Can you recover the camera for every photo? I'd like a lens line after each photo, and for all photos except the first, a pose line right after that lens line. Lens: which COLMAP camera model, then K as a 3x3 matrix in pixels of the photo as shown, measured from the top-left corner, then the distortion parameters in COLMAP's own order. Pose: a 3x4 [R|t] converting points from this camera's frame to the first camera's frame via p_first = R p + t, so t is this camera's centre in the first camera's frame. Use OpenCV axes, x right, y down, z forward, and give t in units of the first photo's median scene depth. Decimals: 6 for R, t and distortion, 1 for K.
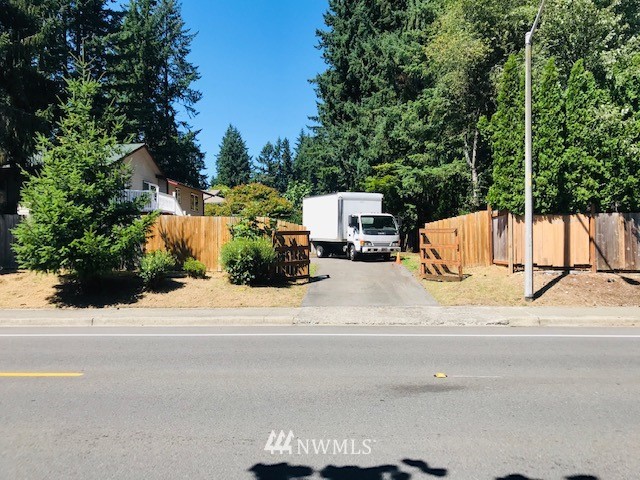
lens RADIAL K [[528.3, 0, 318.1], [0, 528.3, 231.0], [0, 0, 1]] dist [0.020052, -0.000590]
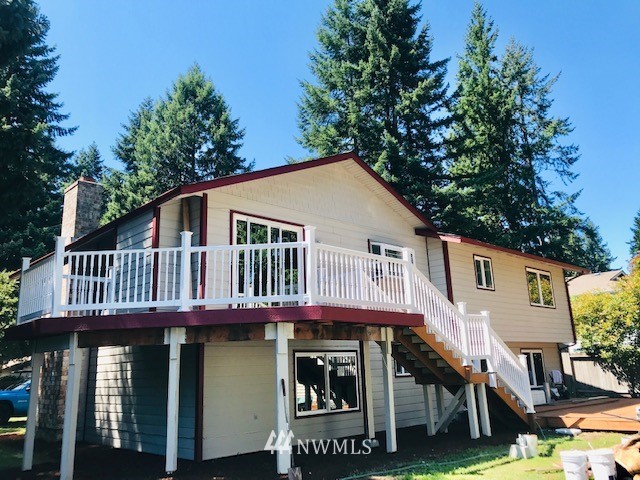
lens RADIAL K [[528.3, 0, 318.1], [0, 528.3, 231.0], [0, 0, 1]] dist [0.020052, -0.000590]
pose [[0.739311, -0.177720, -0.649488, -0.150488], [0.040204, 0.974472, -0.220882, -0.018092], [0.672163, 0.137188, 0.727583, 1.183156]]
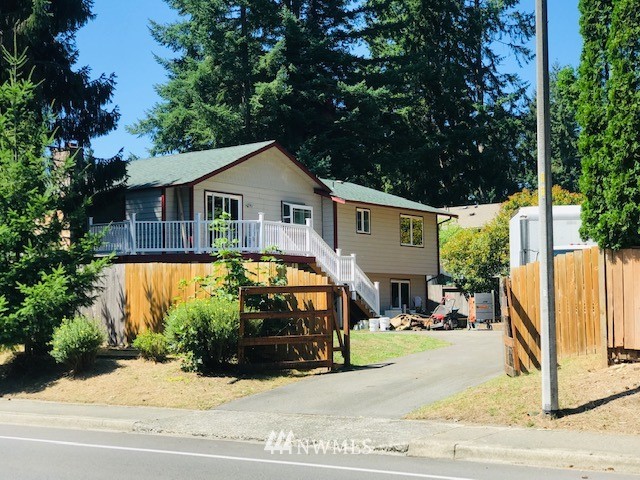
lens RADIAL K [[1045.6, 0, 320.0], [0, 1045.6, 240.0], [0, 0, 1]] dist [0.027463, 0.195014]
pose [[0.857971, -0.032758, -0.512653, 0.568952], [0.014690, 0.999121, -0.039257, -0.004823], [0.513488, 0.026151, 0.857698, -0.005291]]
